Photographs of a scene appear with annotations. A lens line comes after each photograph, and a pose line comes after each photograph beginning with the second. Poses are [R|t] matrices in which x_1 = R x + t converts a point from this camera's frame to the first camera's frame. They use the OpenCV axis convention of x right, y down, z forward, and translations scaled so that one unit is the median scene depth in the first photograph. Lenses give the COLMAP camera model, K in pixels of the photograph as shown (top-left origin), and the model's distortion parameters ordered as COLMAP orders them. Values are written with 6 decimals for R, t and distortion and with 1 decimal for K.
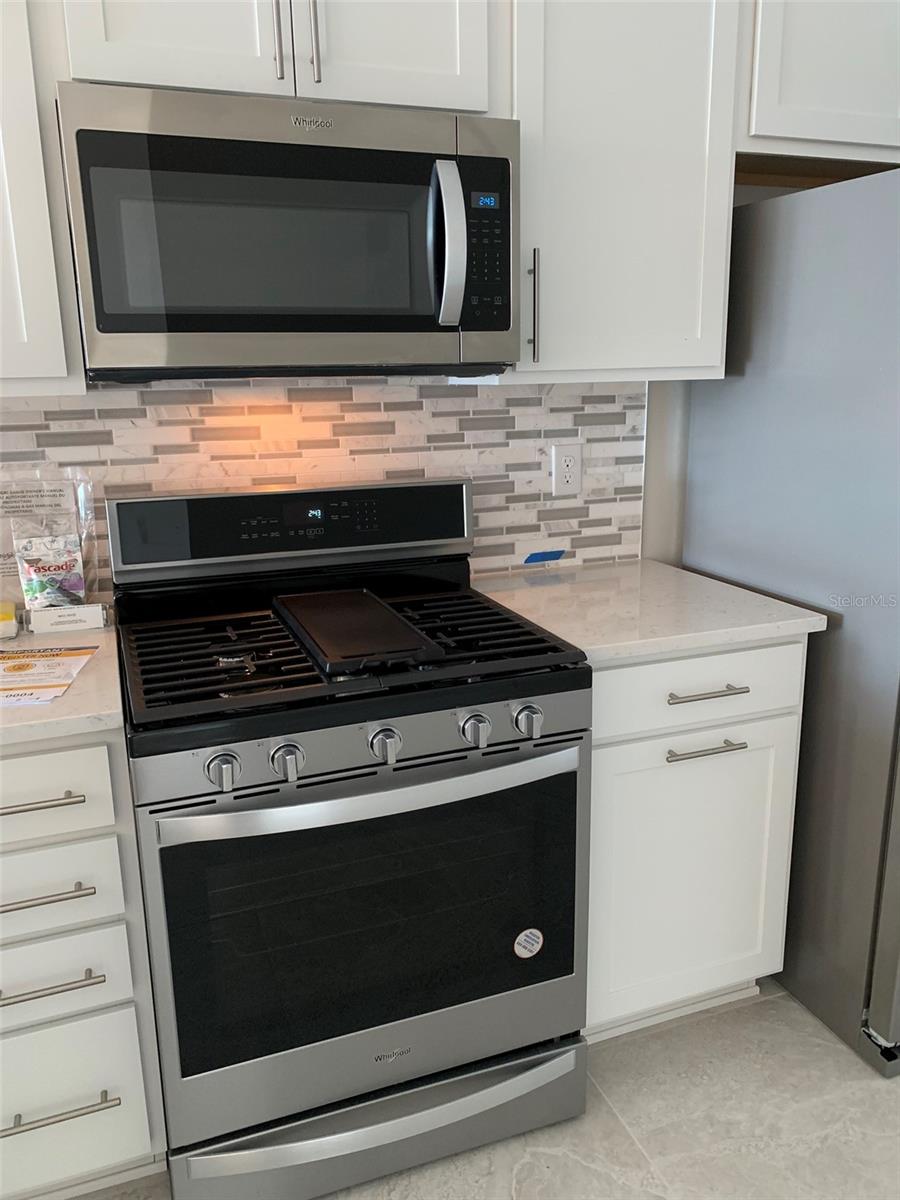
lens RADIAL K [[919.4, 0, 460.2], [0, 919.4, 590.9], [0, 0, 1]] dist [0.028770, -0.029398]
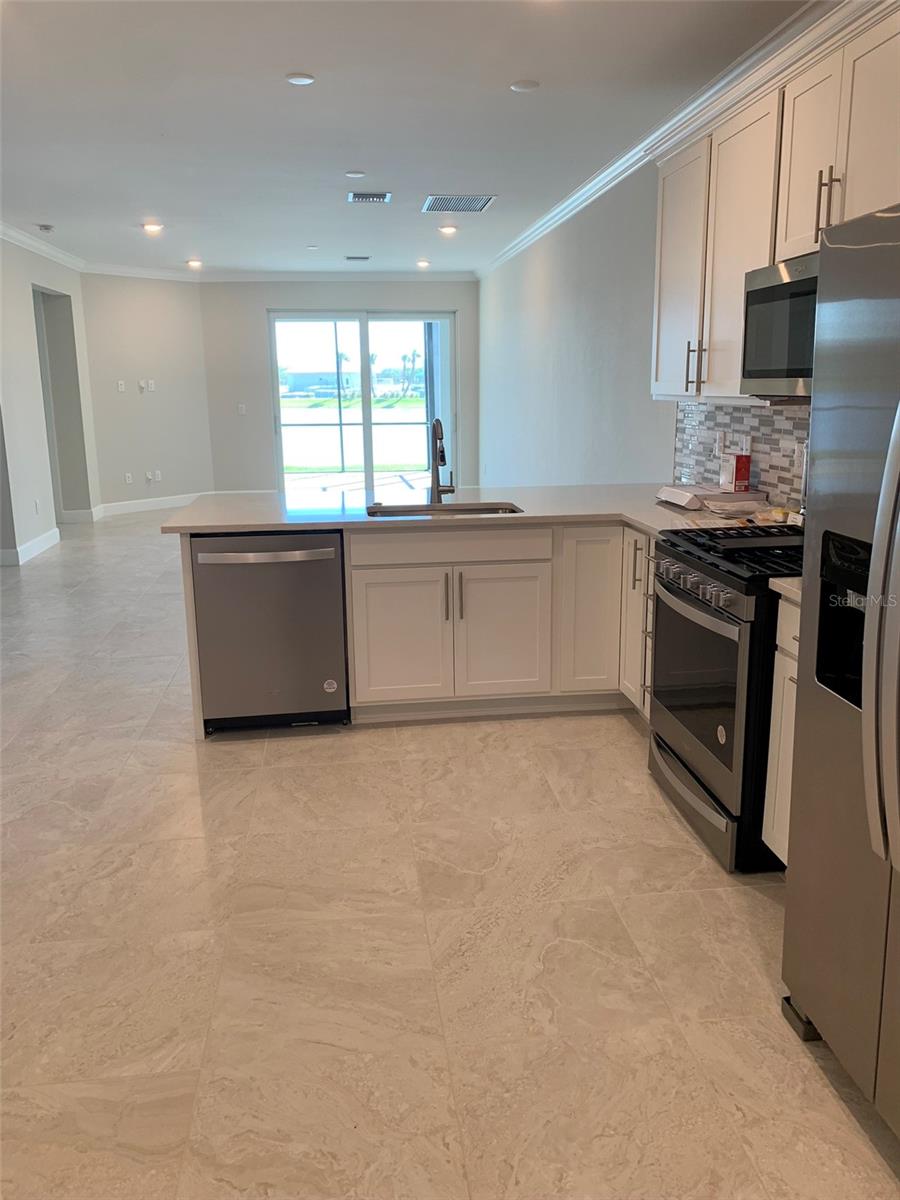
lens RADIAL K [[919.4, 0, 454.9], [0, 919.4, 607.1], [0, 0, 1]] dist [0.028770, -0.029398]
pose [[-0.244398, 0.247575, -0.937537, 1.516741], [-0.212400, 0.929709, 0.300877, -0.217349], [0.946127, 0.272667, -0.174634, 0.661508]]
